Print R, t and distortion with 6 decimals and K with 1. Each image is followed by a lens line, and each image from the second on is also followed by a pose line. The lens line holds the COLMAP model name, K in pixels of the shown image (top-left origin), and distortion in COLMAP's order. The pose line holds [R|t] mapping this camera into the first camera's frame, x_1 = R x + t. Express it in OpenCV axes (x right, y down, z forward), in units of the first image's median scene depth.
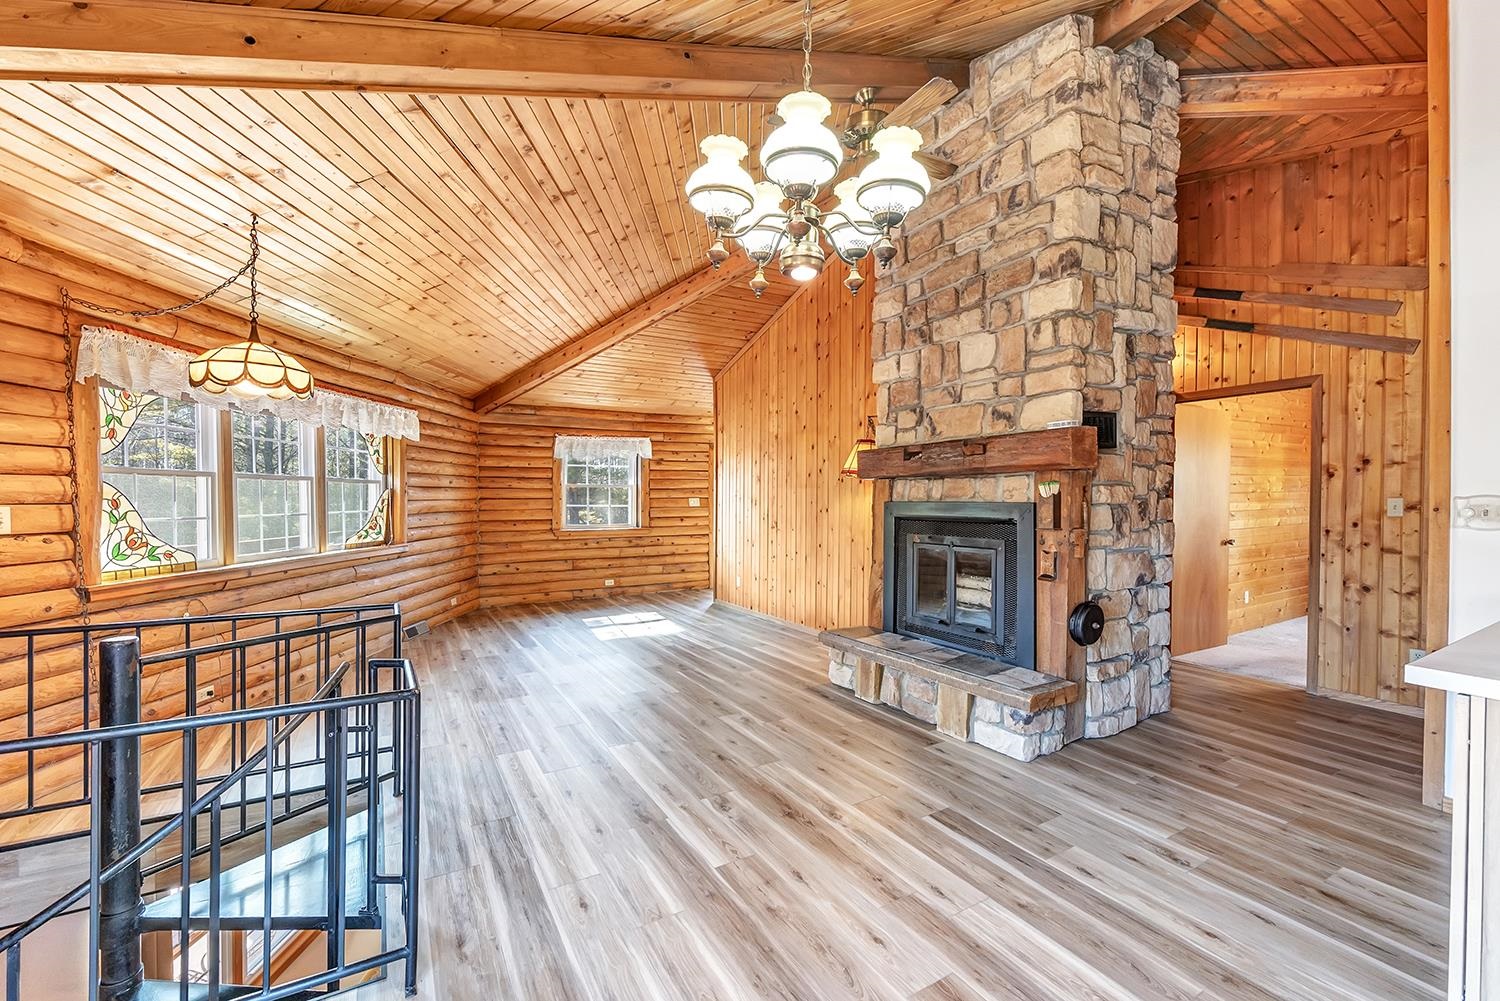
lens RADIAL K [[614.9, 0, 744.3], [0, 614.9, 499.1], [0, 0, 1]] dist [0.003170, 0.000548]
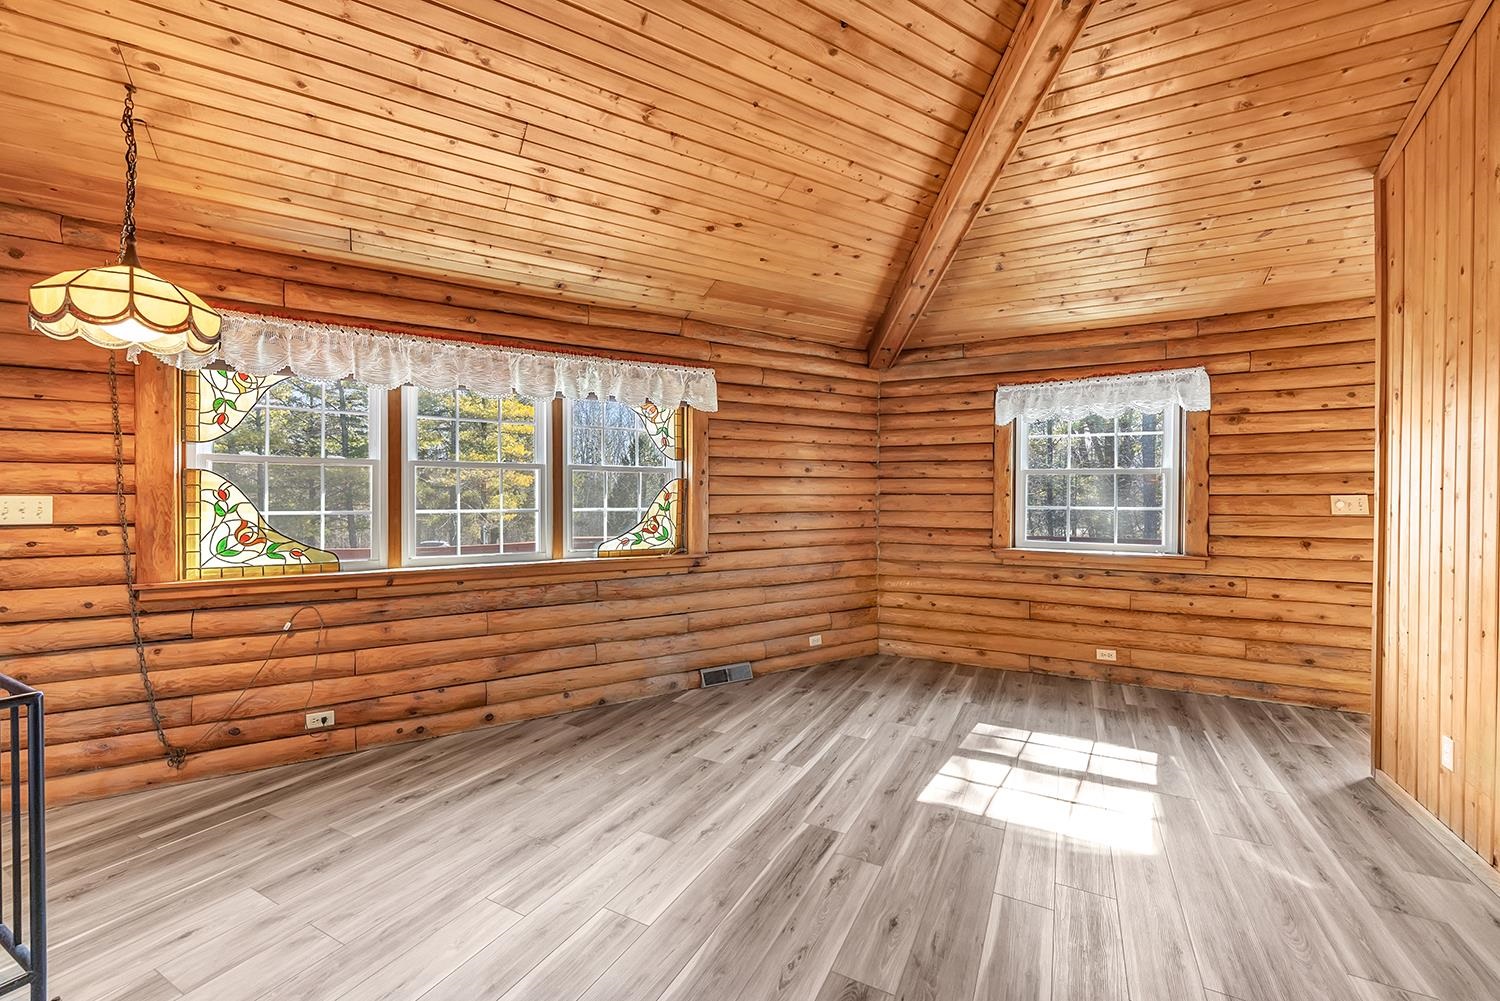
lens RADIAL K [[614.9, 0, 750.3], [0, 614.9, 495.0], [0, 0, 1]] dist [0.003170, 0.000548]
pose [[0.522483, 0.005134, -0.852634, 0.077866], [-0.006931, 0.999974, 0.001774, 0.000485], [0.852622, 0.004982, 0.522505, 0.520622]]
